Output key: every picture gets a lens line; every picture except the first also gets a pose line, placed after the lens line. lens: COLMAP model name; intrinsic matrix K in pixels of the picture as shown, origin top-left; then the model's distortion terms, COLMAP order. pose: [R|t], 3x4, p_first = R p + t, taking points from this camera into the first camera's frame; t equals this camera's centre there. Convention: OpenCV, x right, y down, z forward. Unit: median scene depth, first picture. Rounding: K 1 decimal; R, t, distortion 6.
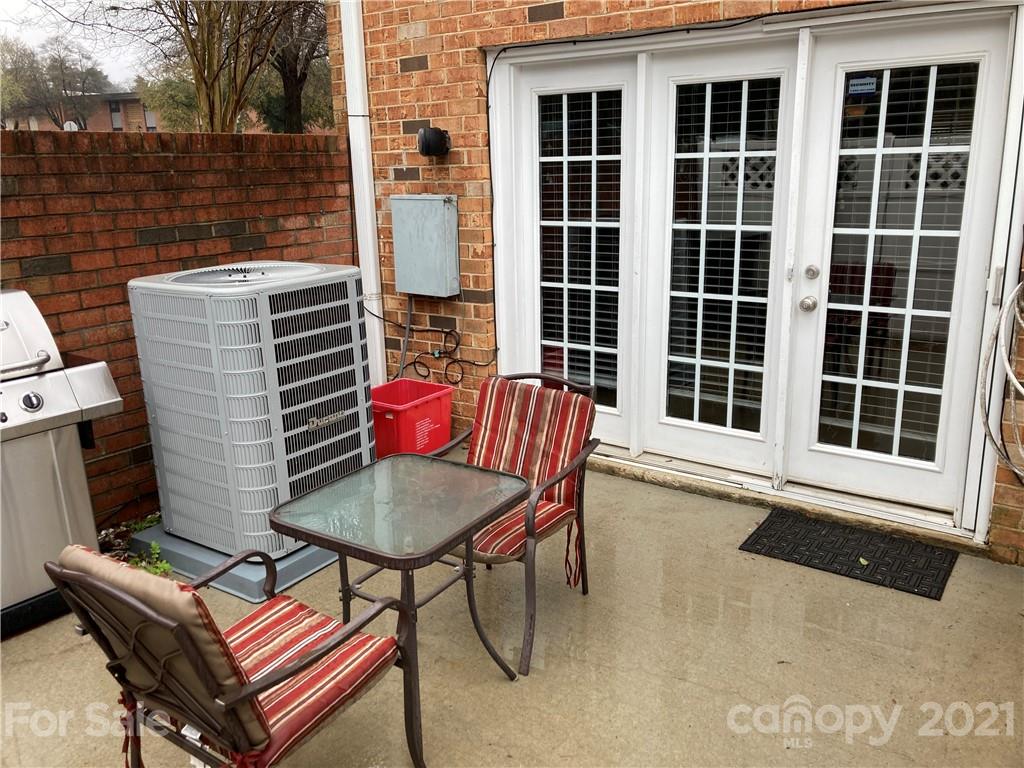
lens RADIAL K [[835.0, 0, 511.8], [0, 835.0, 383.5], [0, 0, 1]] dist [0.037816, -0.005763]
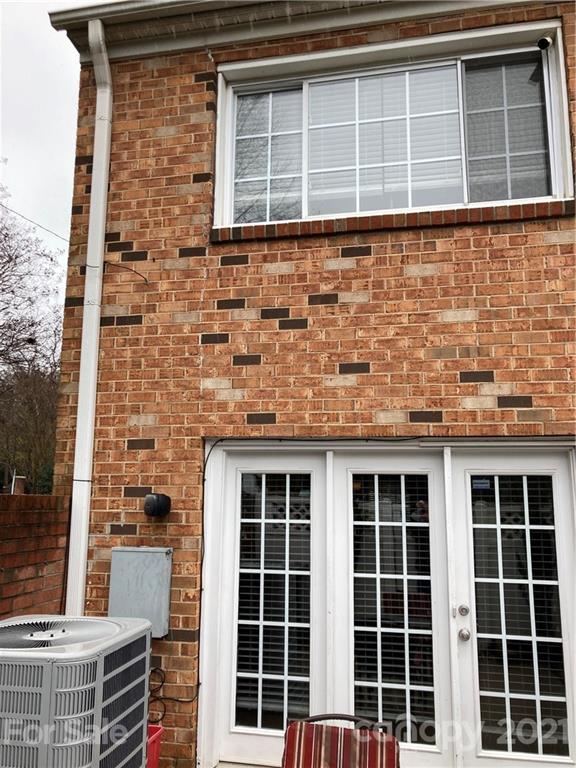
lens RADIAL K [[626.2, 0, 272.3], [0, 626.2, 414.5], [0, 0, 1]] dist [0.037816, -0.005763]
pose [[0.915060, 0.090855, 0.392952, -0.313684], [0.071501, 0.922320, -0.379754, -0.049496], [-0.396930, 0.375594, 0.837482, 0.115208]]
